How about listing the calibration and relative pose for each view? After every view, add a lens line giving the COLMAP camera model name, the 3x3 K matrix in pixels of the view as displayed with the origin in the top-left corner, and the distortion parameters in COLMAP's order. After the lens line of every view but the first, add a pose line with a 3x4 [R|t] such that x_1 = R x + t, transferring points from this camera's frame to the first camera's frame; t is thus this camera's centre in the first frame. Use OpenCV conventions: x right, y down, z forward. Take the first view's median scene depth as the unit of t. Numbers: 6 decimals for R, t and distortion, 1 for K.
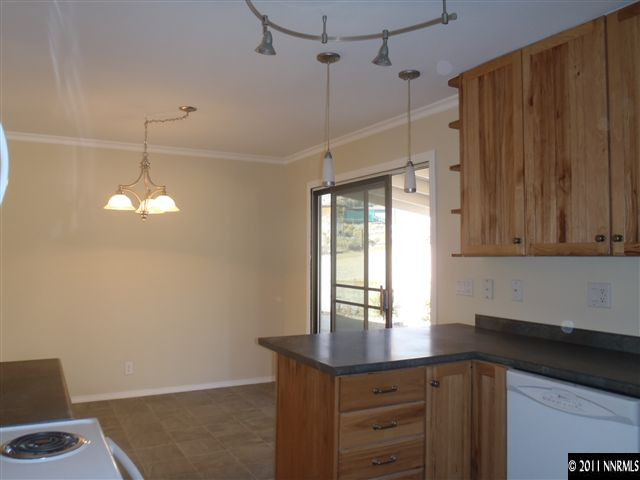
lens RADIAL K [[538.4, 0, 317.8], [0, 538.4, 238.8], [0, 0, 1]] dist [-0.067936, 0.020199]
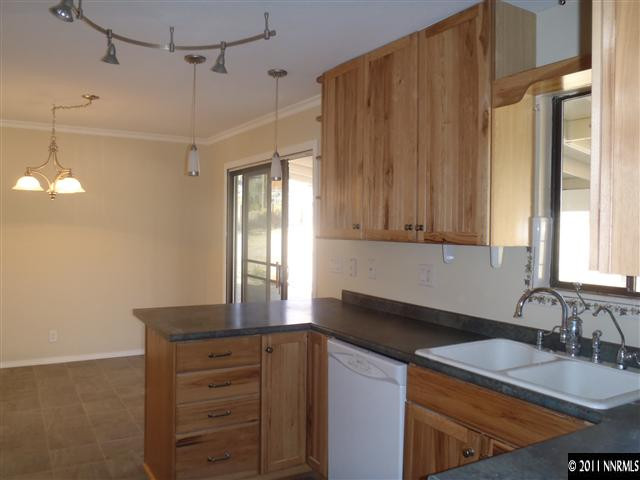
lens RADIAL K [[538.4, 0, 322.6], [0, 538.4, 239.6], [0, 0, 1]] dist [-0.067936, 0.020199]
pose [[0.998814, 0.010654, 0.047516, 0.251682], [-0.013264, 0.998401, 0.054955, -0.031149], [-0.046854, -0.055520, 0.997358, -0.143069]]
